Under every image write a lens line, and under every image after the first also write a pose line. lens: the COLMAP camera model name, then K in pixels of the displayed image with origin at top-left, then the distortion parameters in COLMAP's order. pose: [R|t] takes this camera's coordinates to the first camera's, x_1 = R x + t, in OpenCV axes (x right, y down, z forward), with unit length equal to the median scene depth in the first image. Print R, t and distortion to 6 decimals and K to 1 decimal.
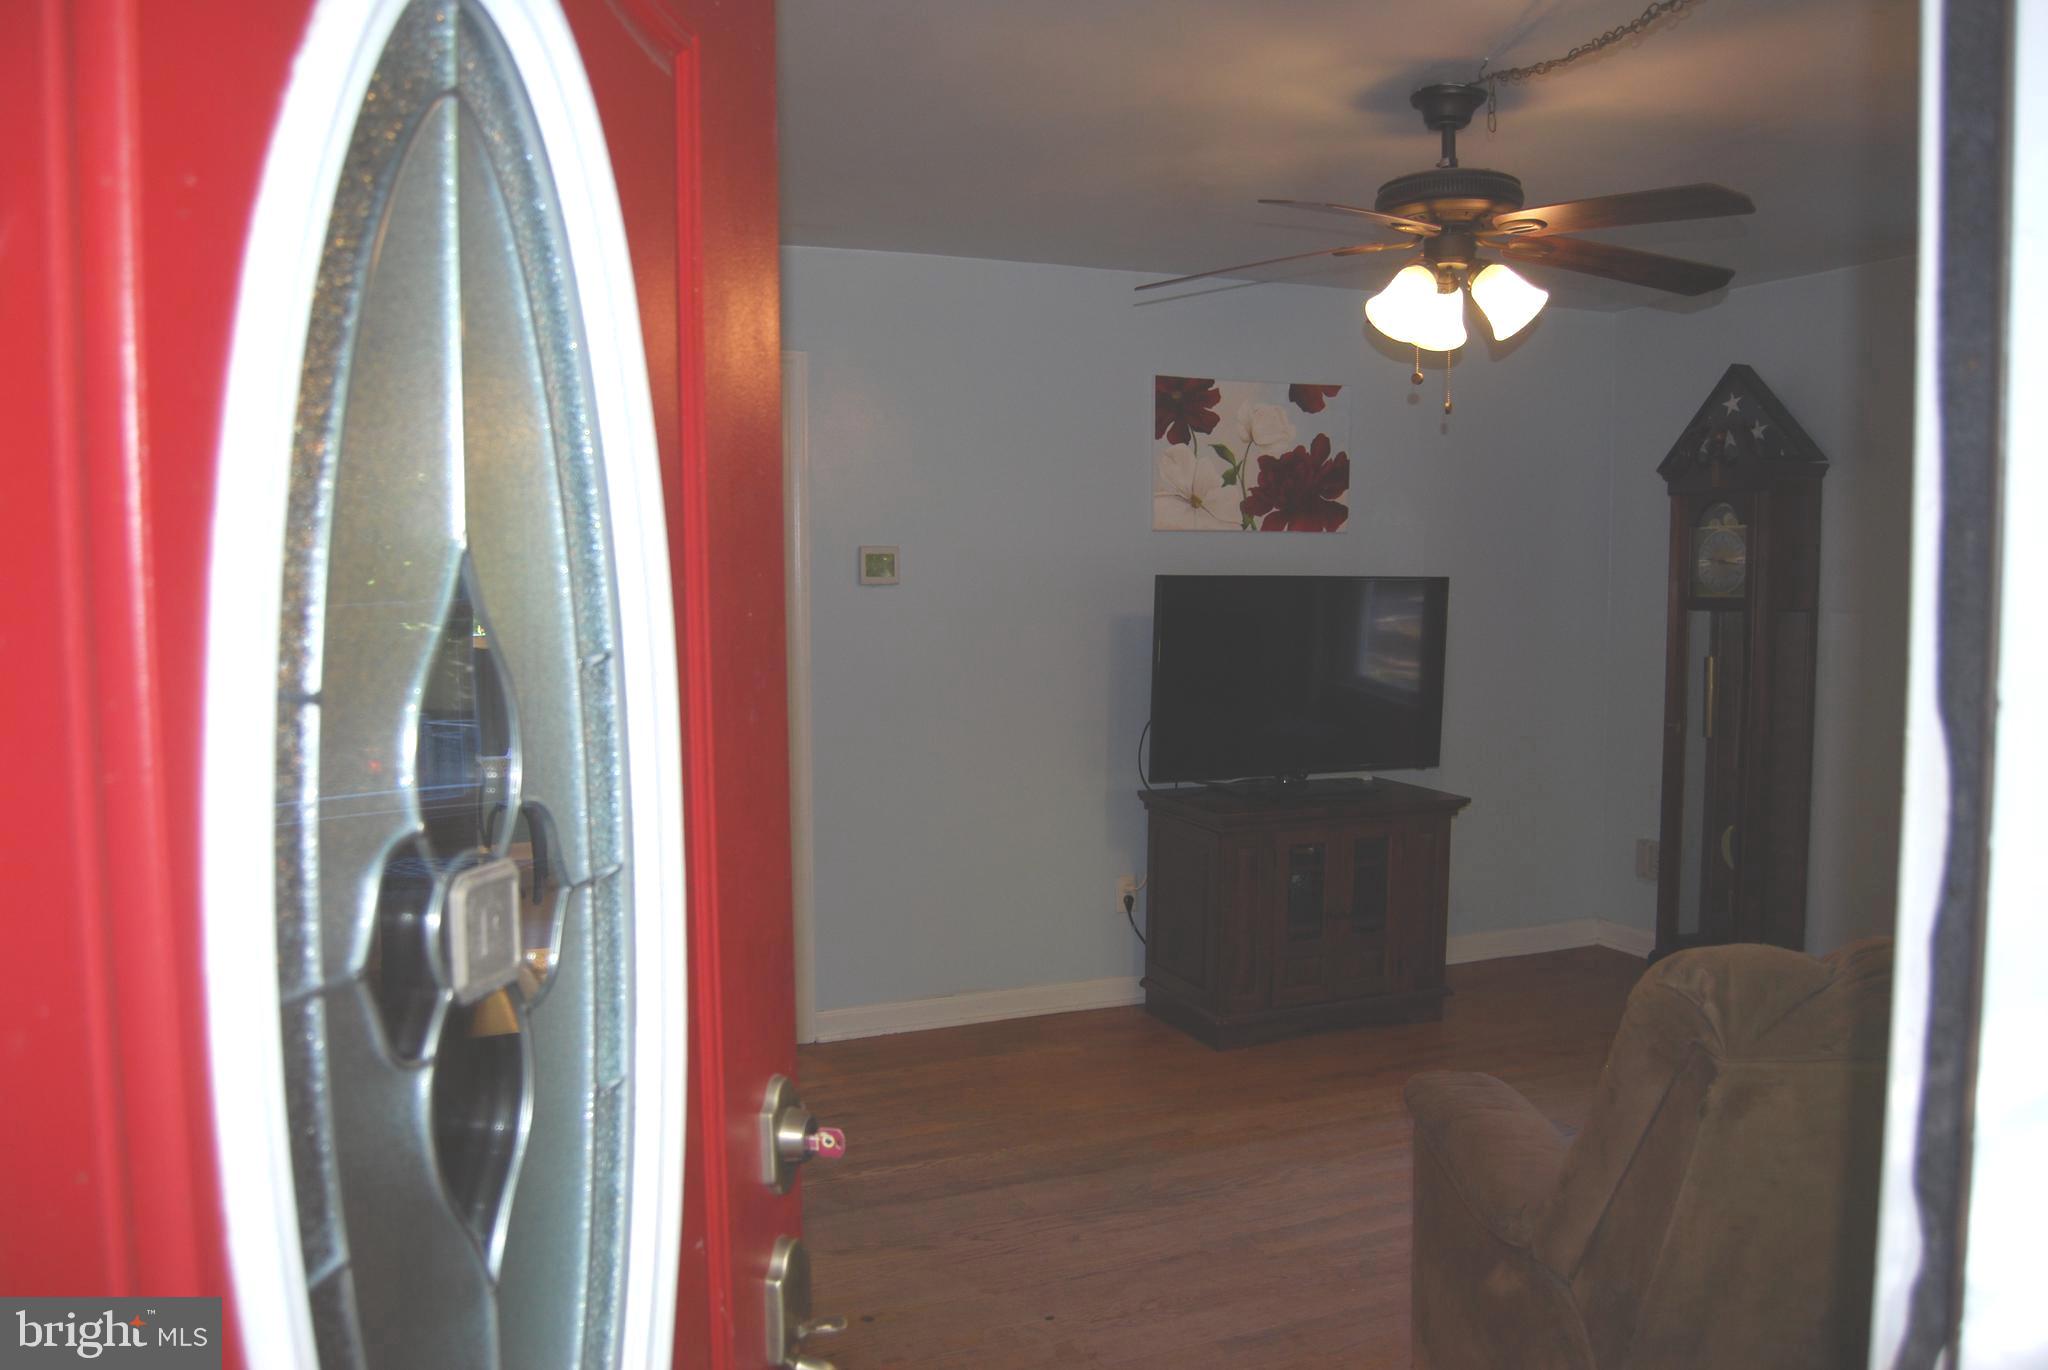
lens RADIAL K [[1611.4, 0, 1024.0], [0, 1611.4, 685.0], [0, 0, 1]] dist [-0.106293, 0.057065]
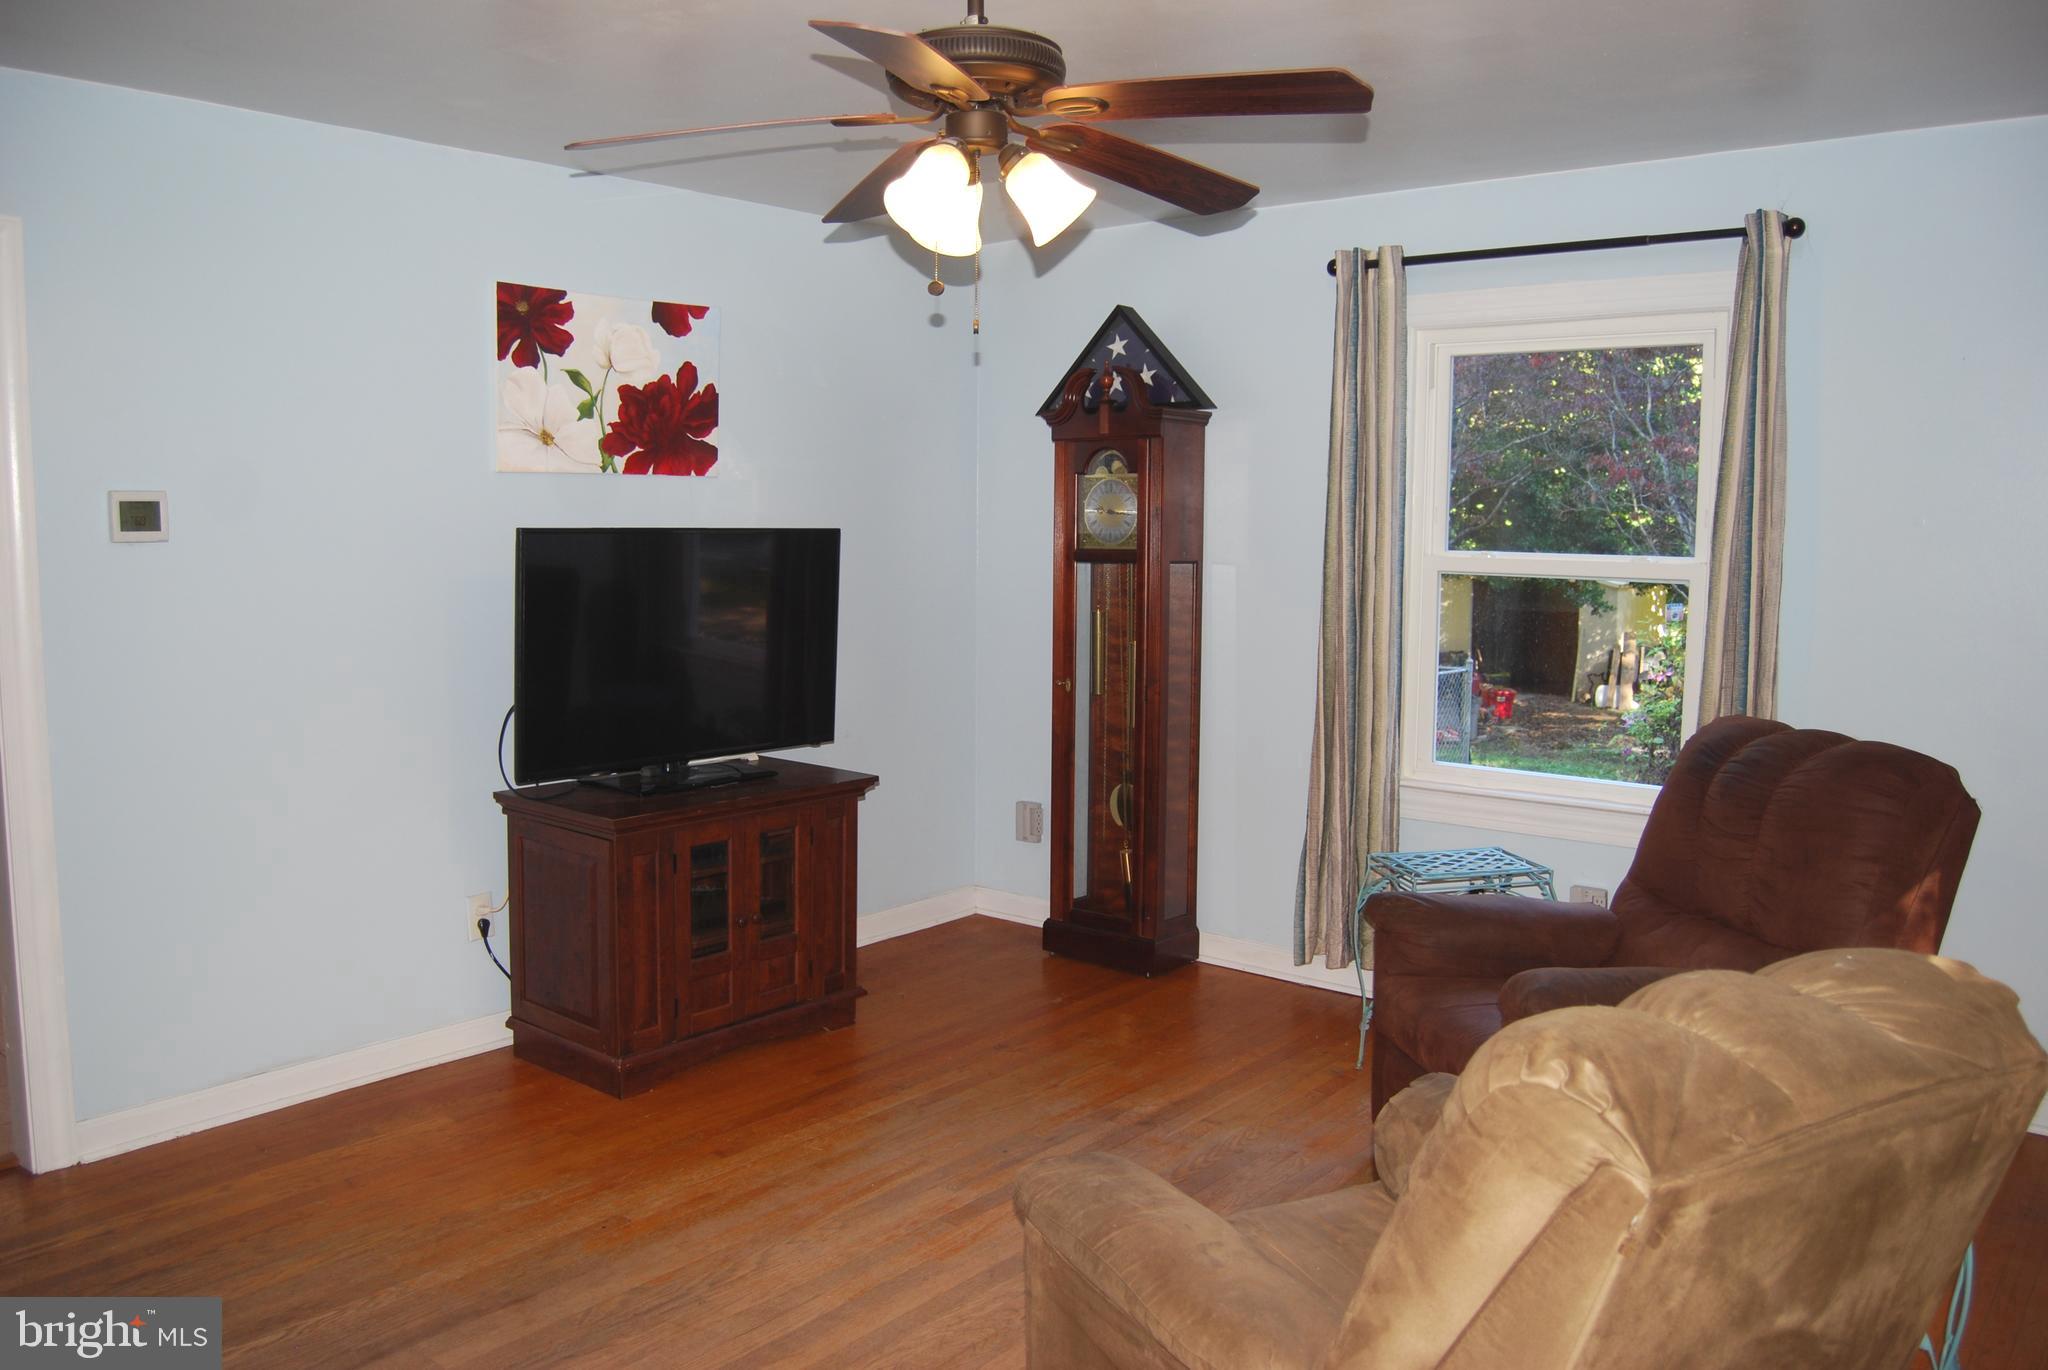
lens RADIAL K [[1611.4, 0, 1024.0], [0, 1611.4, 685.0], [0, 0, 1]] dist [-0.106293, 0.057065]
pose [[0.887757, -0.041011, 0.458482, -0.056335], [0.025400, 0.998870, 0.040166, -0.013519], [-0.459612, -0.024012, 0.887795, 0.154507]]
